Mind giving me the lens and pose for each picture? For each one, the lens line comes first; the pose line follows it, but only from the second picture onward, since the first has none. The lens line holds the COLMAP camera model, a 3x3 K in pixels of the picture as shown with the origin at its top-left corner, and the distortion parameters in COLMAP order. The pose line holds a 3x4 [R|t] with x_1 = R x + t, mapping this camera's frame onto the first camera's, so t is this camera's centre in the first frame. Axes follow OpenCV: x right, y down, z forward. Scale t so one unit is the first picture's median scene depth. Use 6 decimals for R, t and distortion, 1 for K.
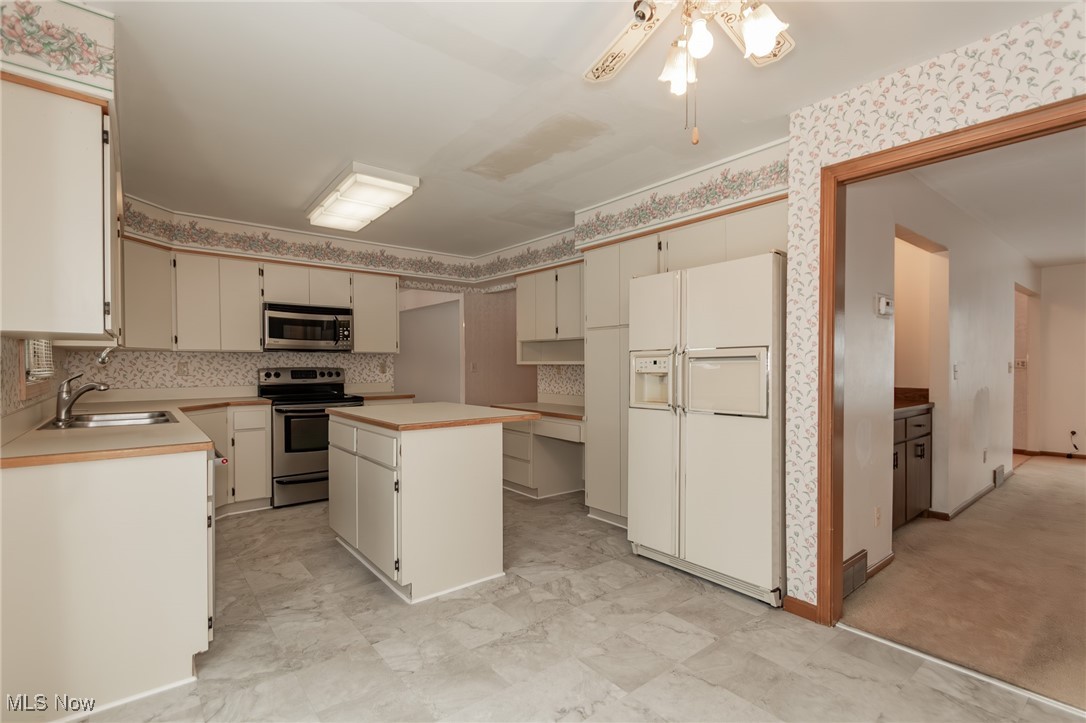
lens RADIAL K [[508.9, 0, 542.6], [0, 508.9, 369.4], [0, 0, 1]] dist [0.014732, -0.008180]
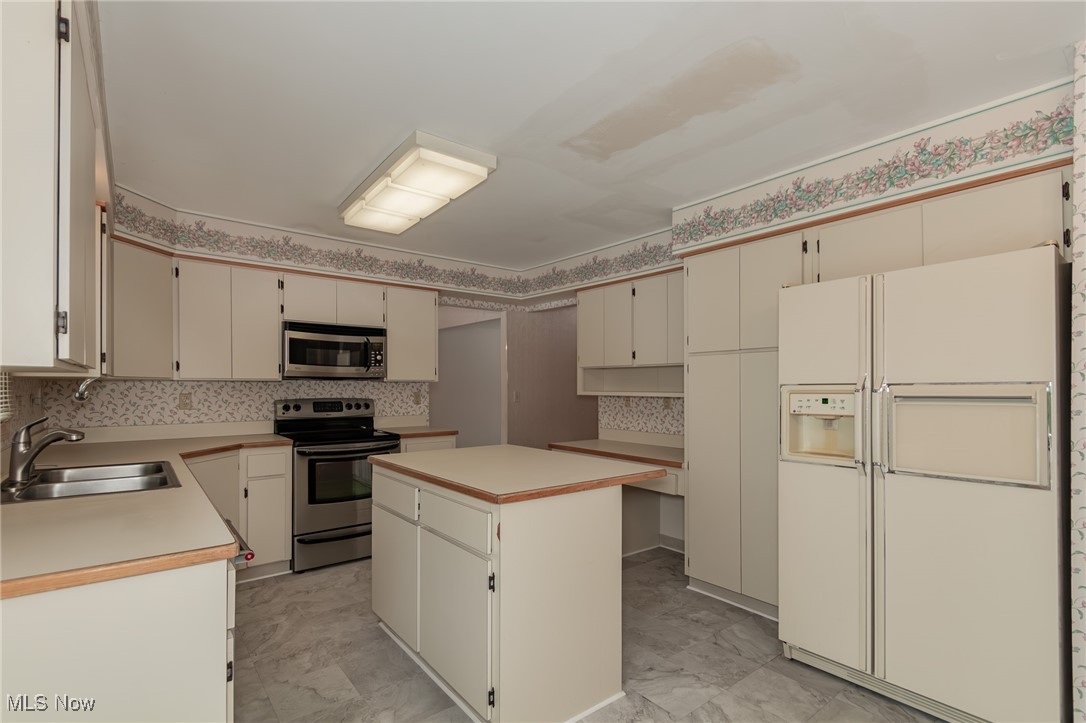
lens RADIAL K [[508.9, 0, 538.1], [0, 508.9, 384.3], [0, 0, 1]] dist [0.014732, -0.008180]
pose [[0.999973, 0.002680, -0.006808, -0.171022], [-0.002775, 0.999899, -0.013964, -0.023818], [0.006770, 0.013983, 0.999879, 0.237375]]
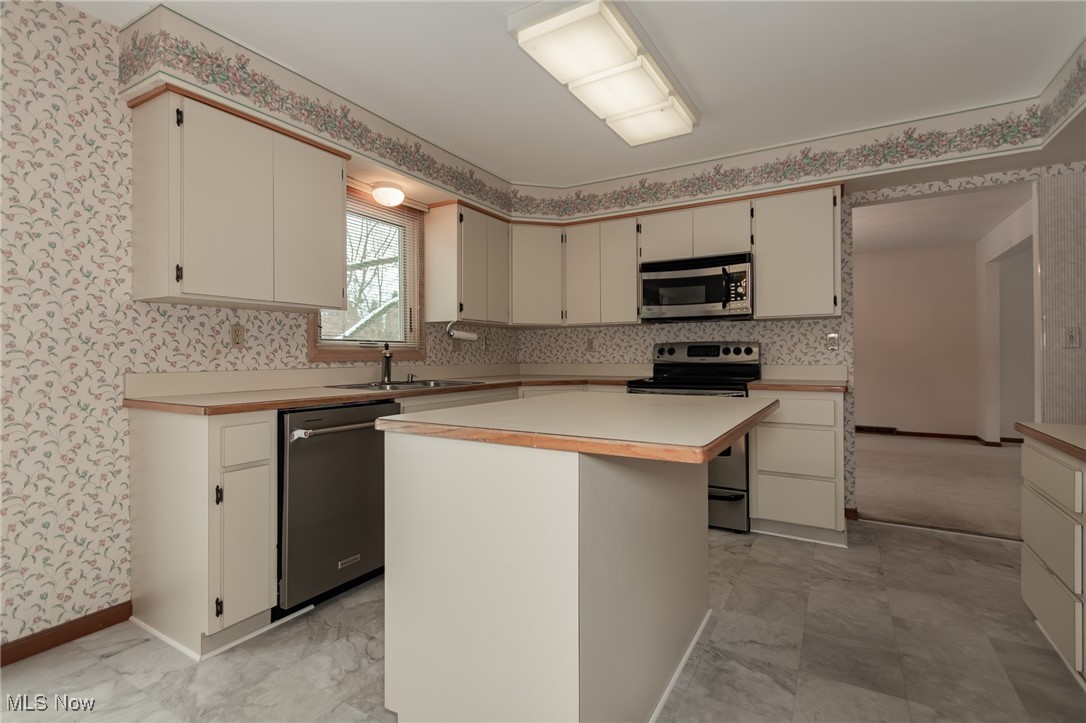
lens RADIAL K [[508.9, 0, 530.9], [0, 508.9, 355.3], [0, 0, 1]] dist [0.014732, -0.008180]
pose [[0.343168, 0.001208, -0.939273, 0.237179], [-0.007116, 0.999974, -0.001314, 0.028693], [0.939247, 0.007135, 0.343168, 0.734194]]
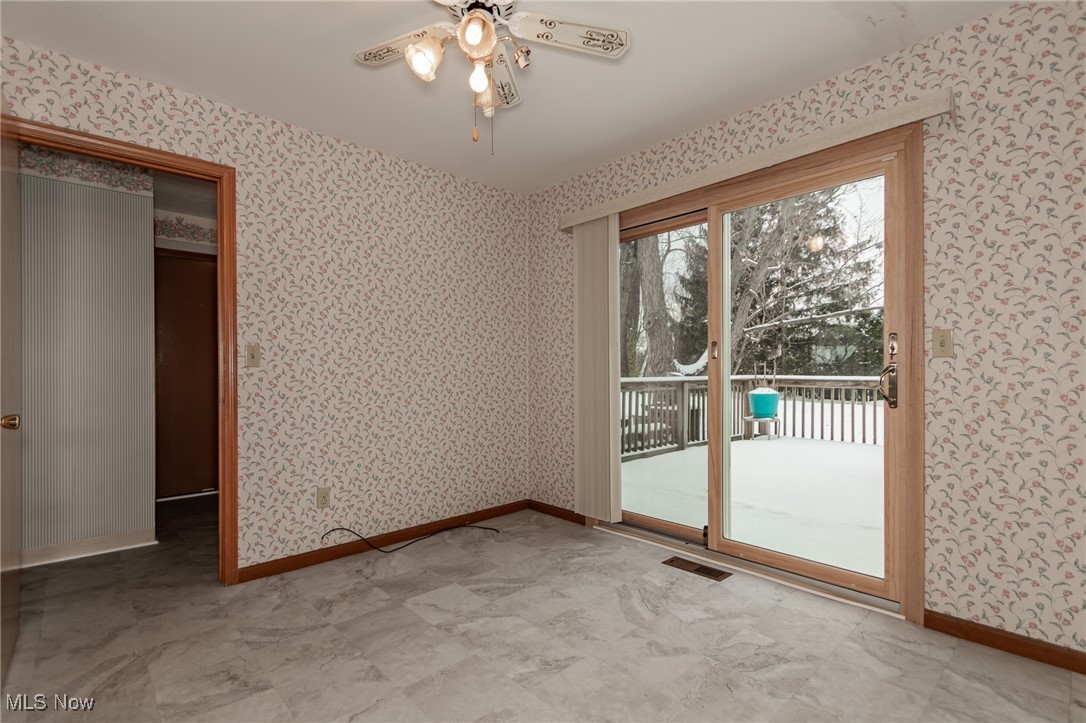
lens RADIAL K [[508.9, 0, 547.6], [0, 508.9, 373.0], [0, 0, 1]] dist [0.014732, -0.008180]
pose [[-0.997409, 0.007772, -0.071521, 0.094900], [0.006821, 0.999885, 0.013529, 0.032268], [0.071618, 0.013006, -0.997347, 0.940324]]
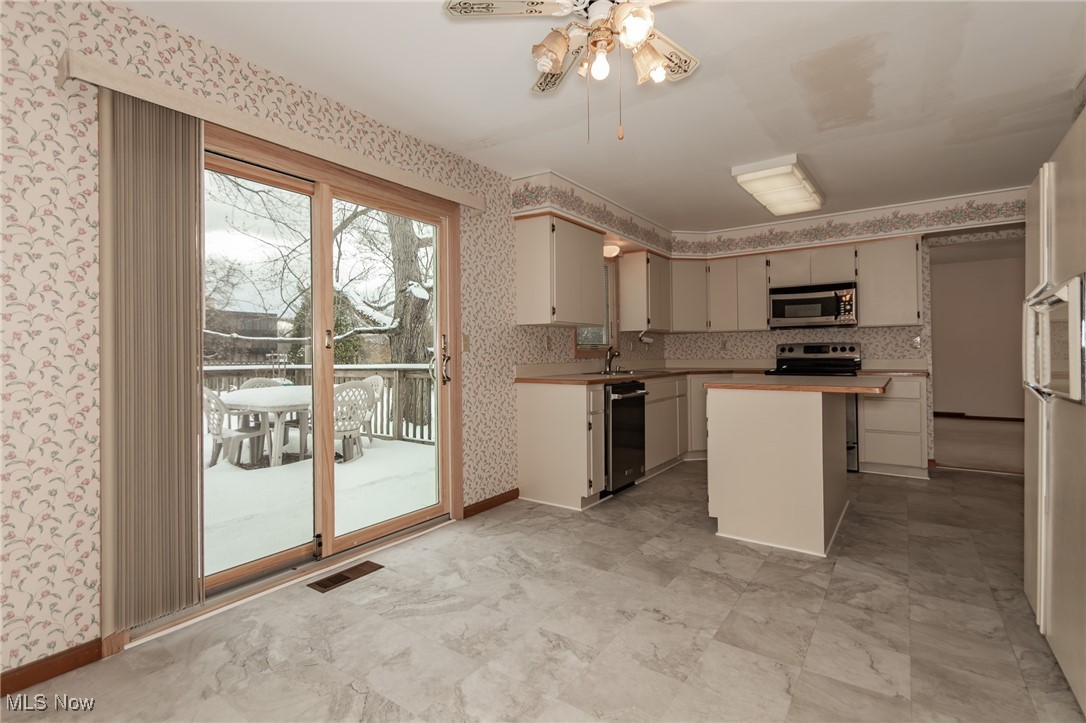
lens RADIAL K [[508.9, 0, 532.0], [0, 508.9, 351.5], [0, 0, 1]] dist [0.014732, -0.008180]
pose [[0.264509, -0.003960, -0.964375, 0.605193], [-0.001052, 0.999990, -0.004395, 0.029014], [0.964383, 0.002177, 0.264502, 0.207605]]
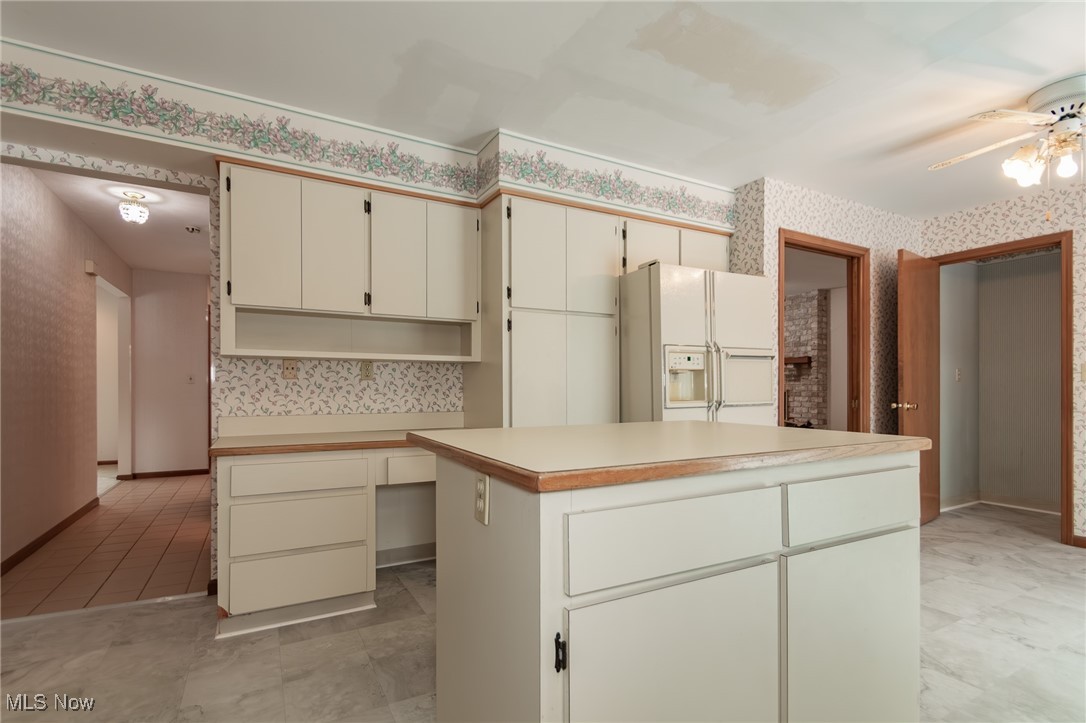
lens RADIAL K [[508.9, 0, 531.2], [0, 508.9, 388.2], [0, 0, 1]] dist [0.014732, -0.008180]
pose [[0.179200, -0.001040, 0.983812, -0.700240], [0.010381, 0.999946, -0.000834, 0.035770], [-0.983758, 0.010362, 0.179201, 1.014030]]
